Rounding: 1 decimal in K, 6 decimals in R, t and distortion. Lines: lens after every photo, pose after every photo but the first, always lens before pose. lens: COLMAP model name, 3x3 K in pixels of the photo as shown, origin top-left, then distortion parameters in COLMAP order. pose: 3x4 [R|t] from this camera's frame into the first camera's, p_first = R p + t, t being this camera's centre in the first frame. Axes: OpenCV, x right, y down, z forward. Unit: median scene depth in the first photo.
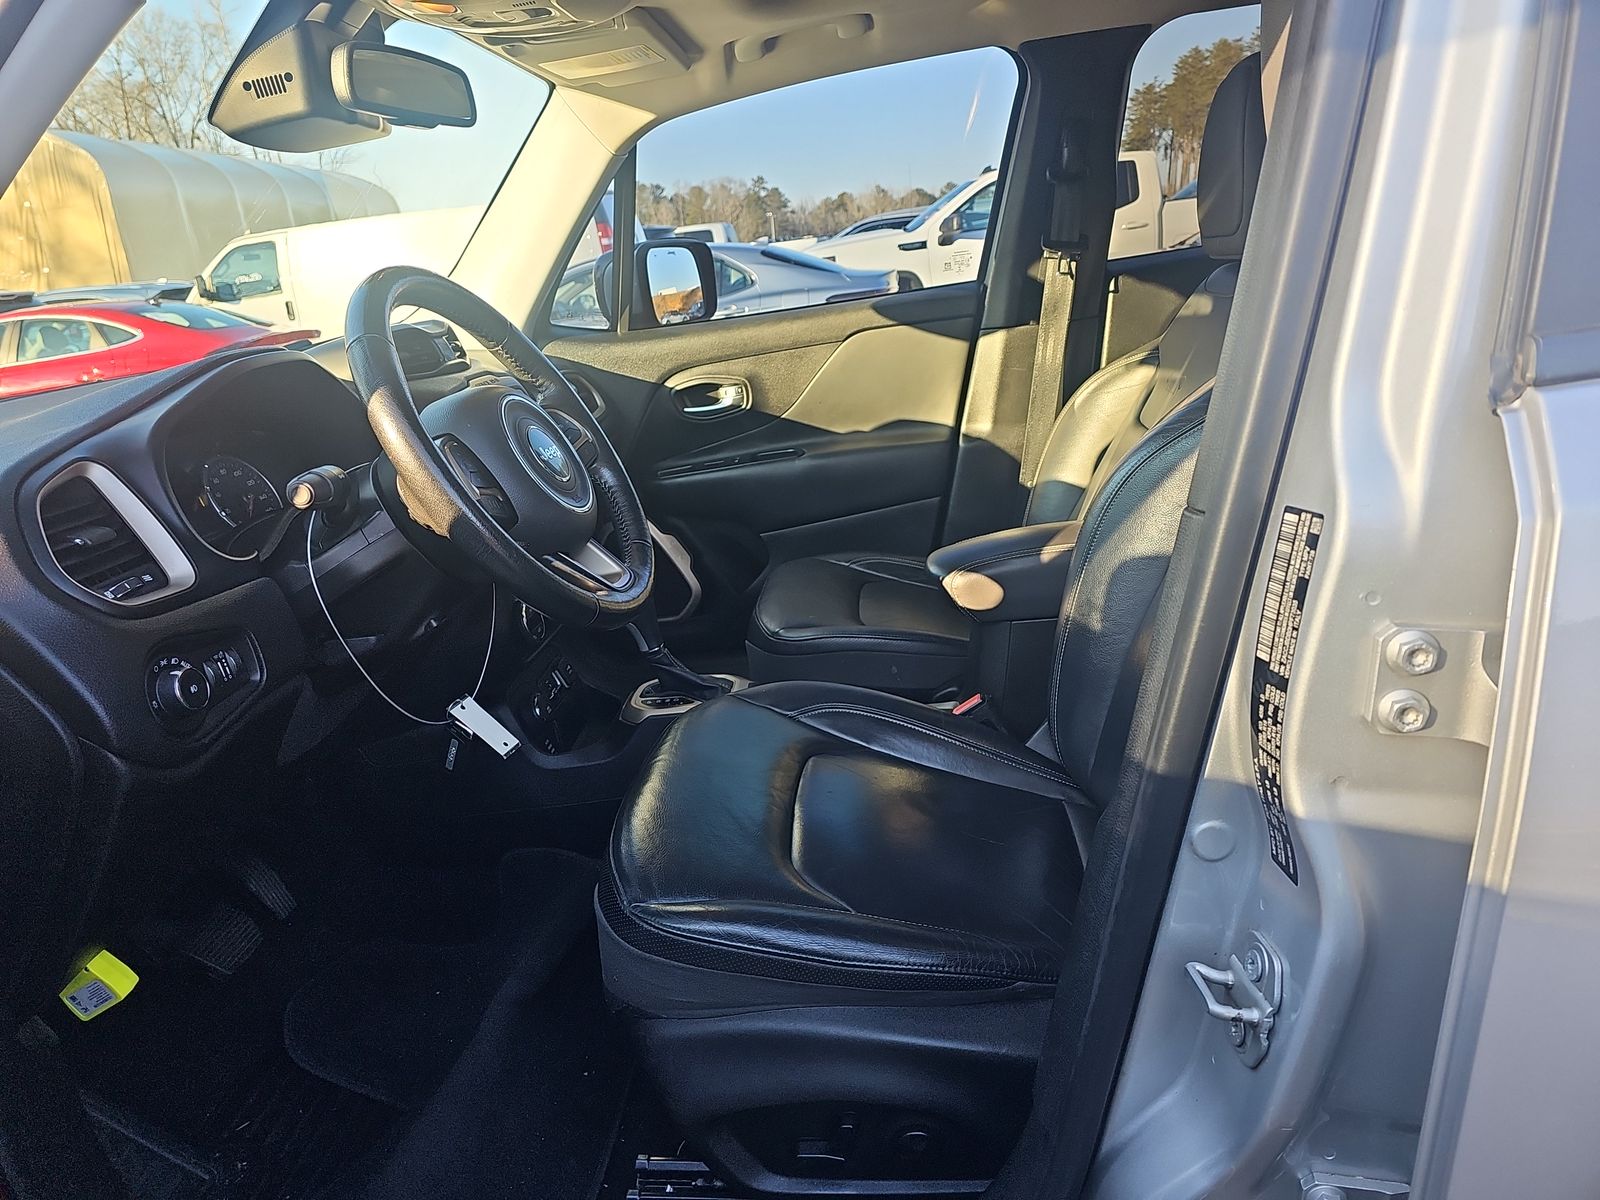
lens RADIAL K [[1097.1, 0, 805.7], [0, 1097.1, 619.3], [0, 0, 1]] dist [0.005264, -0.027507]
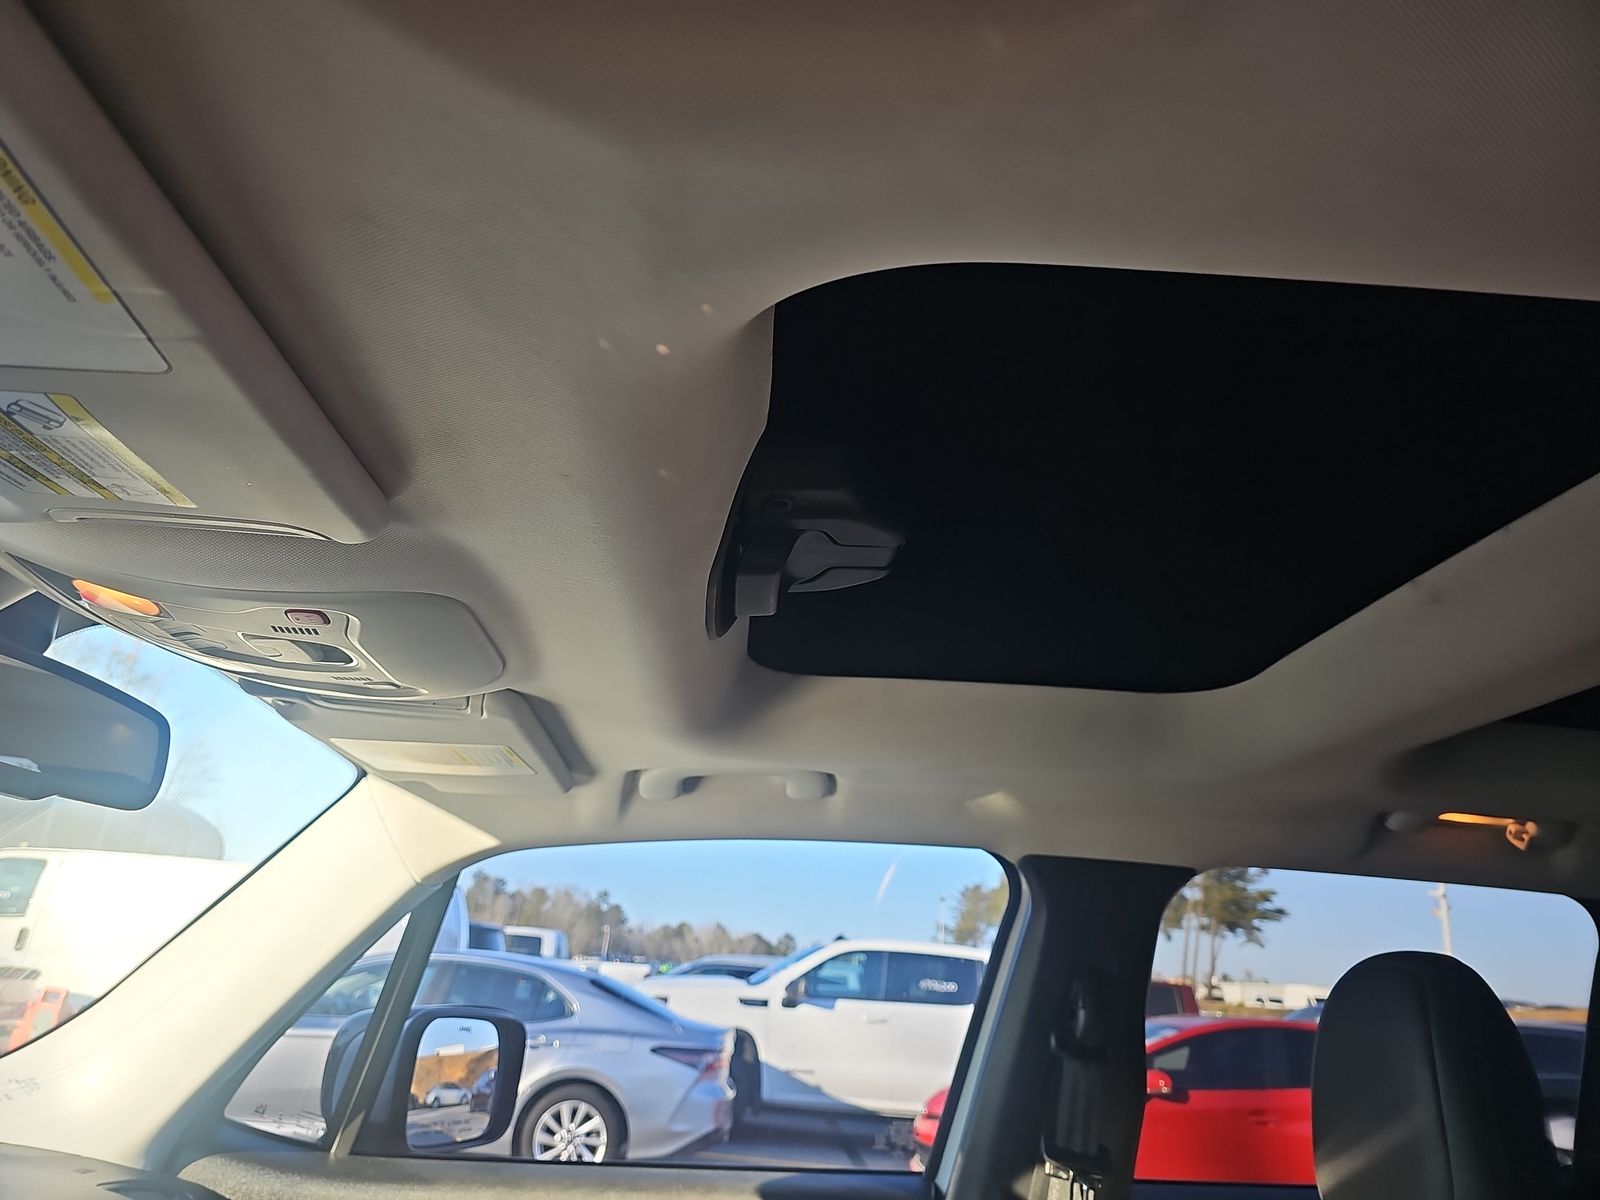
lens RADIAL K [[1075.8, 0, 801.3], [0, 1075.8, 644.8], [0, 0, 1]] dist [0.093686, -0.000447]
pose [[0.972119, 0.217337, 0.088028, -0.034602], [-0.124910, 0.797676, -0.590008, -0.153786], [-0.198449, 0.562563, 0.802584, 0.298151]]
